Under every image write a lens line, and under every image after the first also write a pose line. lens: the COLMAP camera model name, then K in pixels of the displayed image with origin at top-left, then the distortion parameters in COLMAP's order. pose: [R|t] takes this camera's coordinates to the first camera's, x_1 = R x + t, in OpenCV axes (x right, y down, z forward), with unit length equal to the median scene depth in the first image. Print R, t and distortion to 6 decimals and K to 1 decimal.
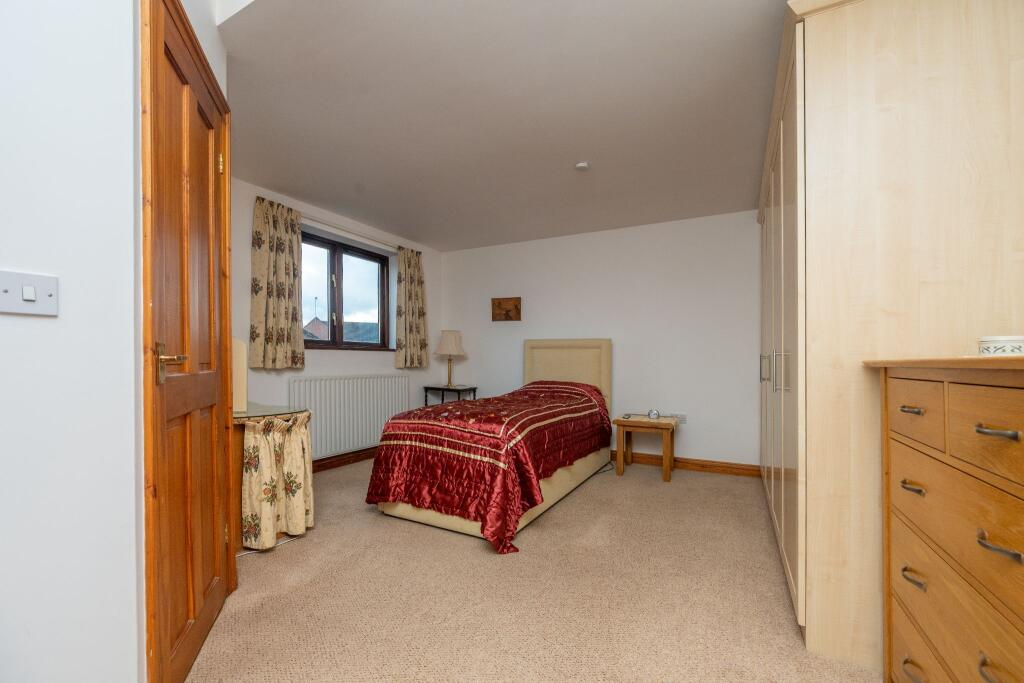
lens RADIAL K [[423.8, 0, 508.2], [0, 423.8, 328.5], [0, 0, 1]] dist [-0.000414, 0.000023]
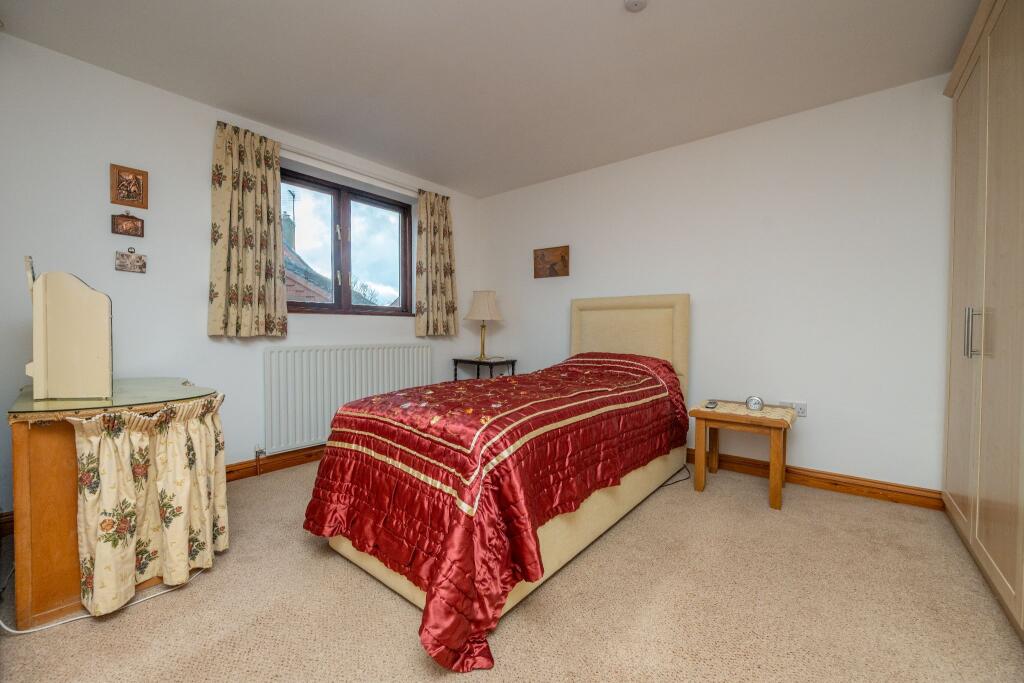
lens RADIAL K [[423.8, 0, 508.2], [0, 423.8, 328.5], [0, 0, 1]] dist [-0.000414, 0.000023]
pose [[0.983874, -0.006929, -0.178727, 0.084958], [0.019448, 0.997469, 0.068387, 0.033226], [0.177801, -0.070761, 0.981519, 0.295624]]
